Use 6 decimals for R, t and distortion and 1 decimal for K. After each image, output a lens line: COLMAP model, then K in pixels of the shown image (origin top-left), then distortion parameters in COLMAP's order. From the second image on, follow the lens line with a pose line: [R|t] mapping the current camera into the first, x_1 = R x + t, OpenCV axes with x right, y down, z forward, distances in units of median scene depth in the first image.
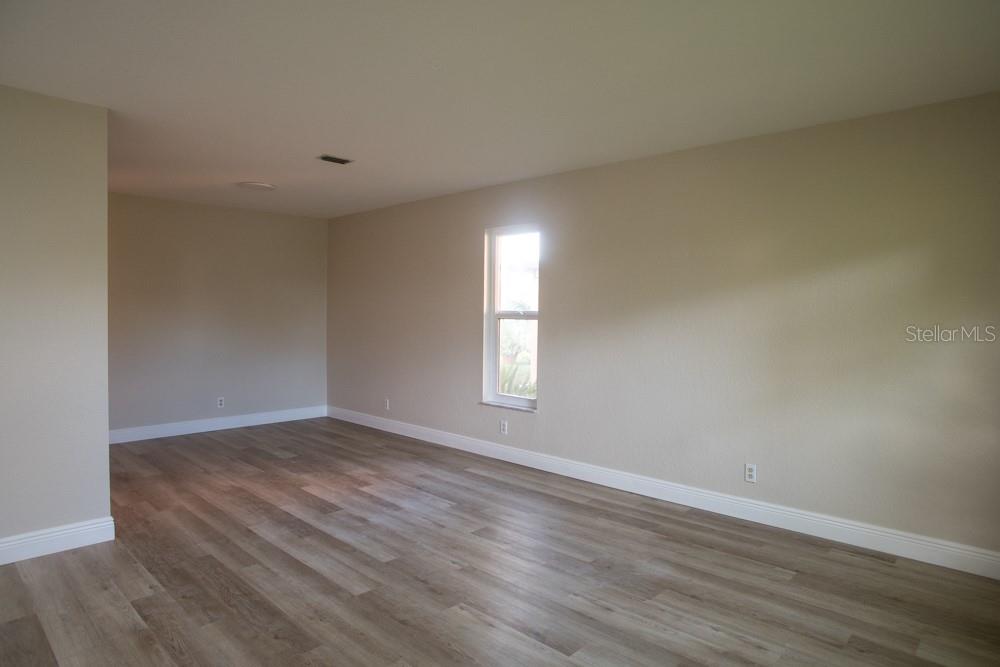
lens RADIAL K [[588.1, 0, 496.4], [0, 588.1, 336.3], [0, 0, 1]] dist [-0.074841, 0.047193]
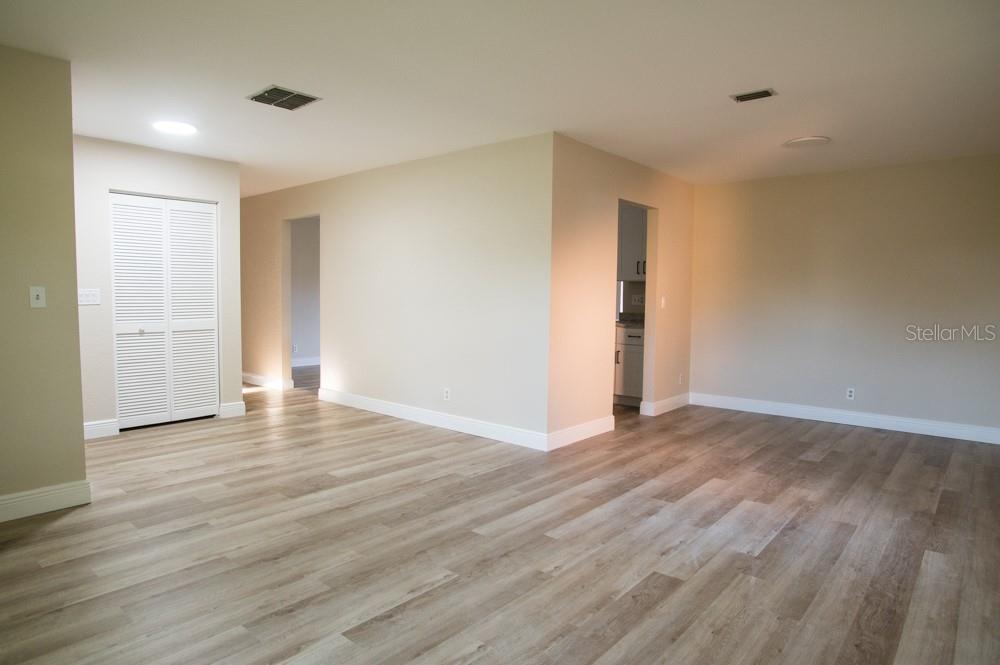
lens RADIAL K [[574.9, 0, 491.2], [0, 574.9, 336.7], [0, 0, 1]] dist [-0.080423, 0.047225]
pose [[0.060870, 0.061327, -0.996260, 0.598903], [-0.049795, 0.997054, 0.058334, 0.006533], [0.996903, 0.046058, 0.063744, 0.684808]]
